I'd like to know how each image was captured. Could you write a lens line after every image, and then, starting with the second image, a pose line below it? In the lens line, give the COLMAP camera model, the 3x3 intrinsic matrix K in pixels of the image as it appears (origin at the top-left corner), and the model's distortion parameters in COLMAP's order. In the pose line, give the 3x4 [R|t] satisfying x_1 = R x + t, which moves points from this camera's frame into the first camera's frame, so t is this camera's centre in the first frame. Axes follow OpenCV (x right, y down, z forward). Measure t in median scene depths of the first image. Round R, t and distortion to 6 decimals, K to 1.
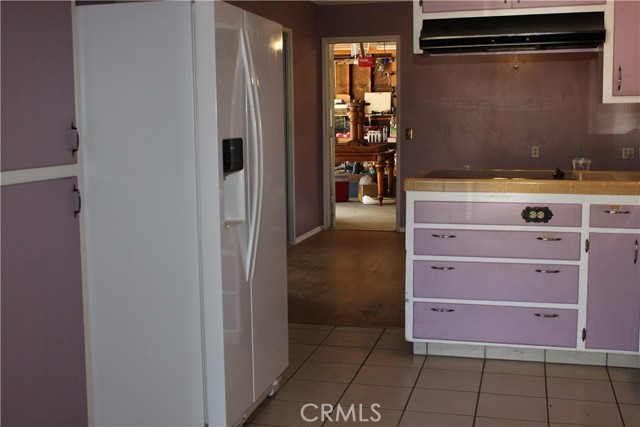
lens RADIAL K [[831.7, 0, 316.7], [0, 831.7, 216.2], [0, 0, 1]] dist [-0.071757, 0.000000]
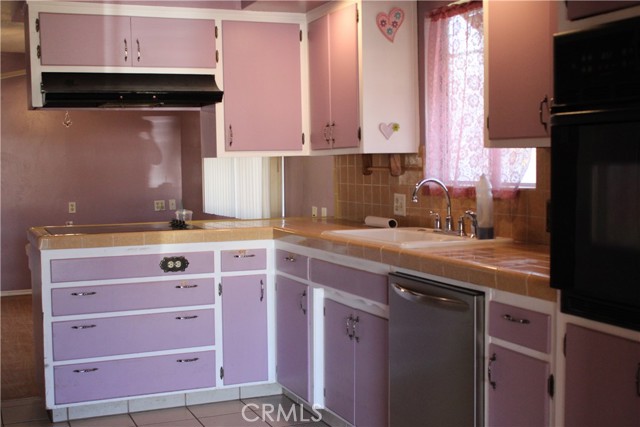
lens RADIAL K [[831.7, 0, 317.1], [0, 831.7, 212.2], [0, 0, 1]] dist [-0.071757, 0.000000]
pose [[0.776114, -0.035741, 0.629579, -0.243997], [0.082173, 0.995612, -0.044777, -0.005424], [-0.625216, 0.086487, 0.775645, 0.070487]]
